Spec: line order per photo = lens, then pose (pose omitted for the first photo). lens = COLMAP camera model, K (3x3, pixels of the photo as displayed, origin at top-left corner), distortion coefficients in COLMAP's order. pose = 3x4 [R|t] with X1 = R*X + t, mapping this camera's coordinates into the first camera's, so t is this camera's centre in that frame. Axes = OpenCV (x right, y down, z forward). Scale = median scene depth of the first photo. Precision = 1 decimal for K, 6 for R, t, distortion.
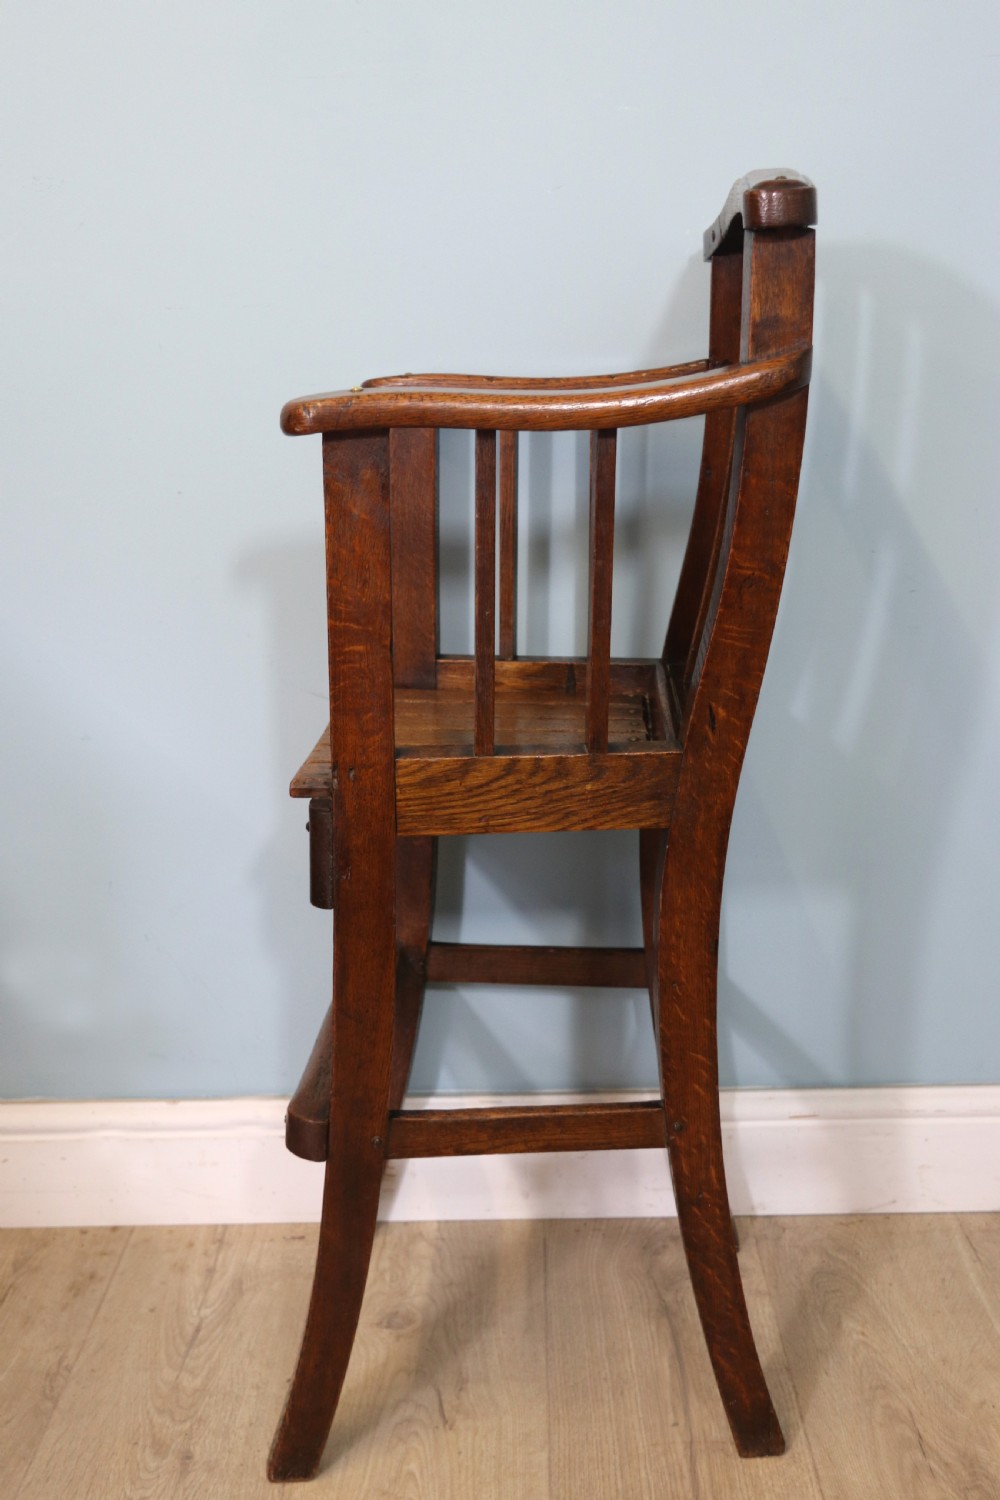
lens RADIAL K [[1630.7, 0, 500.0], [0, 1630.7, 750.0], [0, 0, 1]] dist [-0.084143, 0.253495]
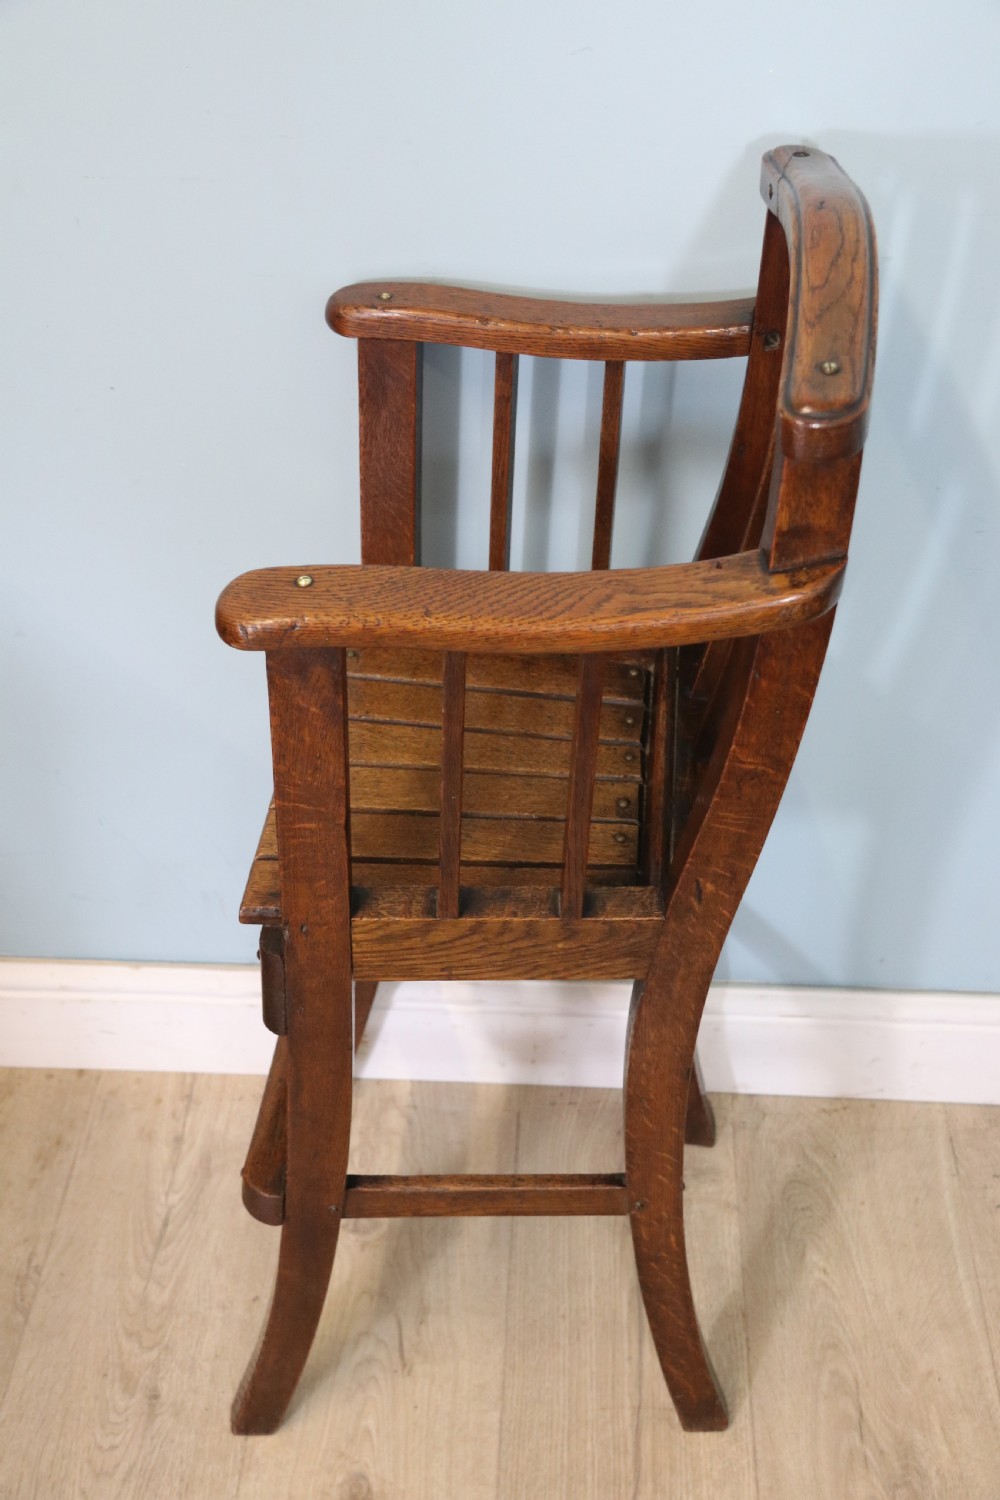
lens RADIAL K [[1867.9, 0, 498.5], [0, 1867.9, 744.4], [0, 0, 1]] dist [-0.014558, 0.322434]
pose [[0.998918, 0.045028, -0.011625, 0.022223], [-0.036938, 0.920117, 0.389897, -0.413702], [0.028252, -0.389046, 0.920785, 0.055879]]
